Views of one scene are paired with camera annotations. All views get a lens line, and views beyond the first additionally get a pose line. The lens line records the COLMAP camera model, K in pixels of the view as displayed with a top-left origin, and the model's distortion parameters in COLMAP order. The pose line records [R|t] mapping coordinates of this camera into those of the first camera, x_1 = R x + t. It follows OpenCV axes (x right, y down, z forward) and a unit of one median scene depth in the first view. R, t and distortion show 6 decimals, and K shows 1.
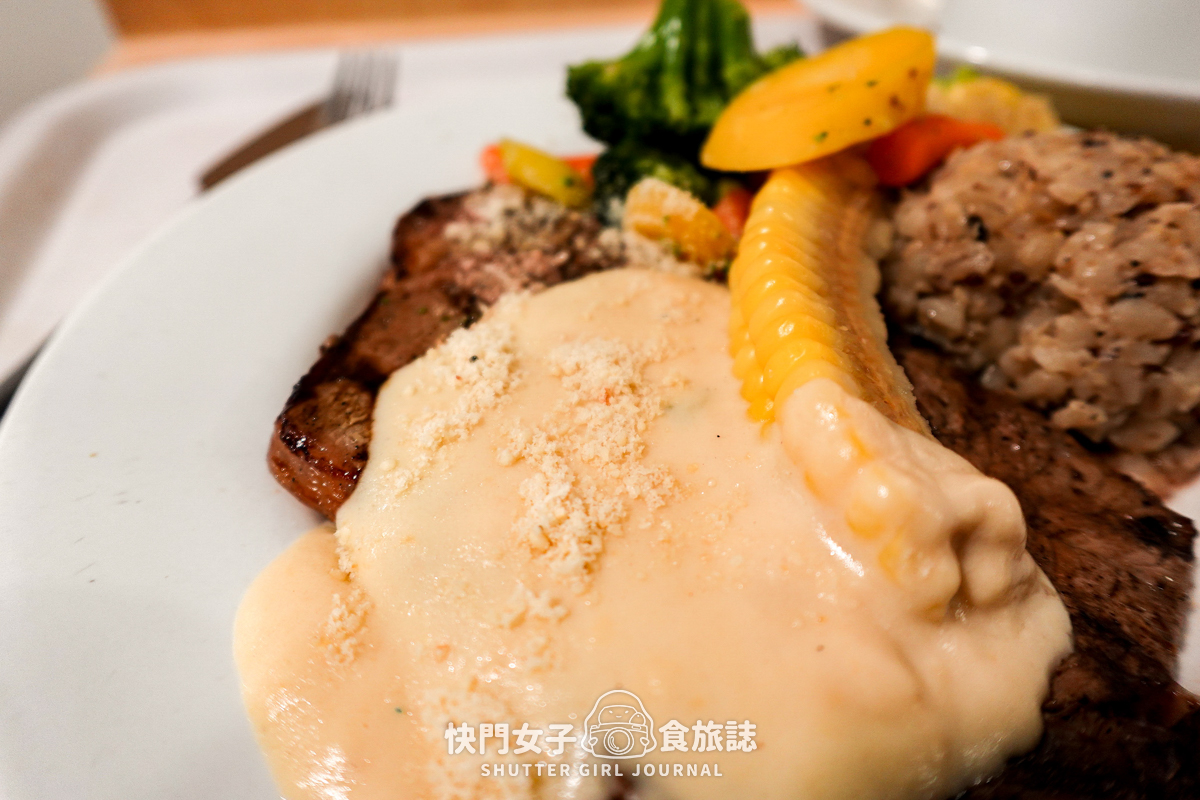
lens RADIAL K [[674.2, 0, 598.5], [0, 674.2, 402.7], [0, 0, 1]] dist [-0.002852, 0.001393]
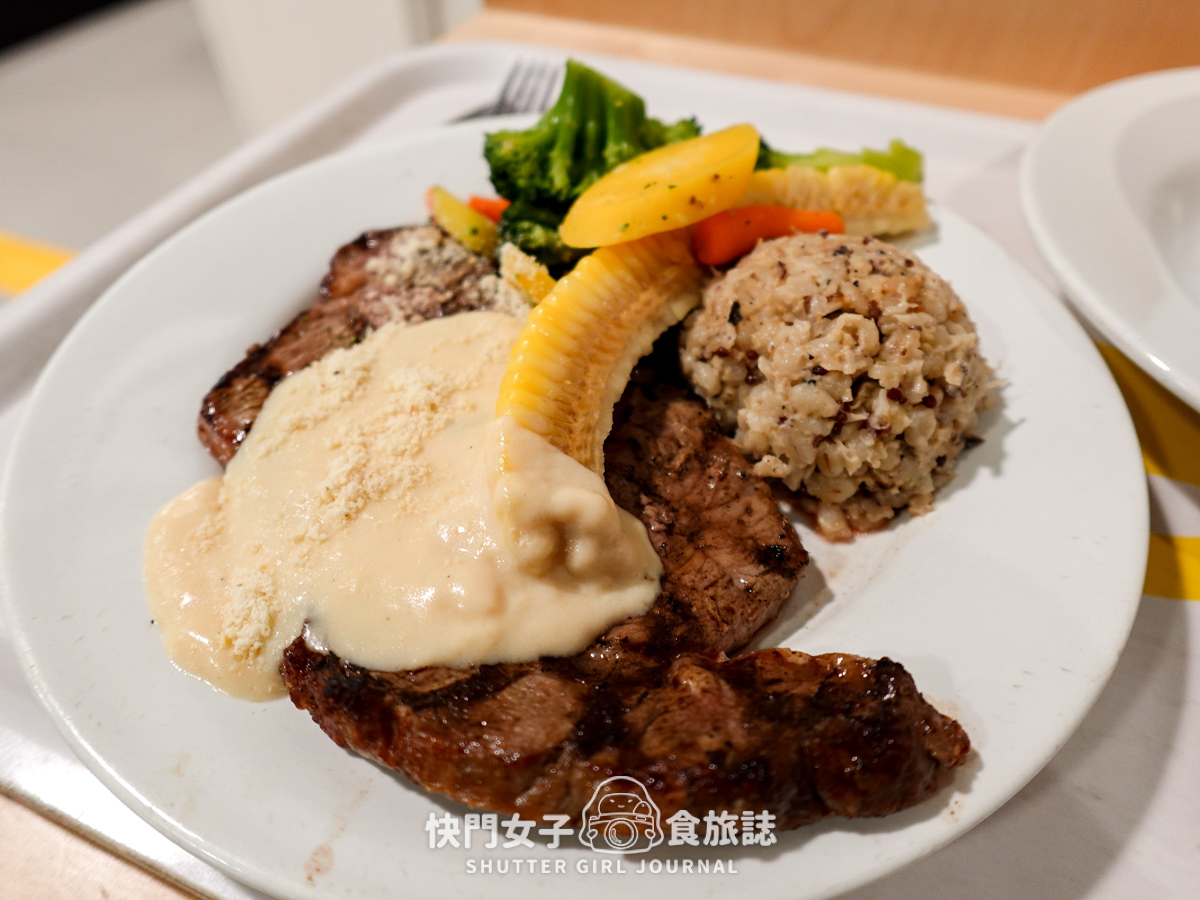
lens RADIAL K [[786.0, 0, 597.4], [0, 786.0, 444.1], [0, 0, 1]] dist [-0.009370, 0.002802]
pose [[0.983062, 0.124764, -0.134252, 0.580792], [-0.117391, 0.991178, 0.061532, -0.079966], [0.140745, -0.044729, 0.989035, -0.551439]]
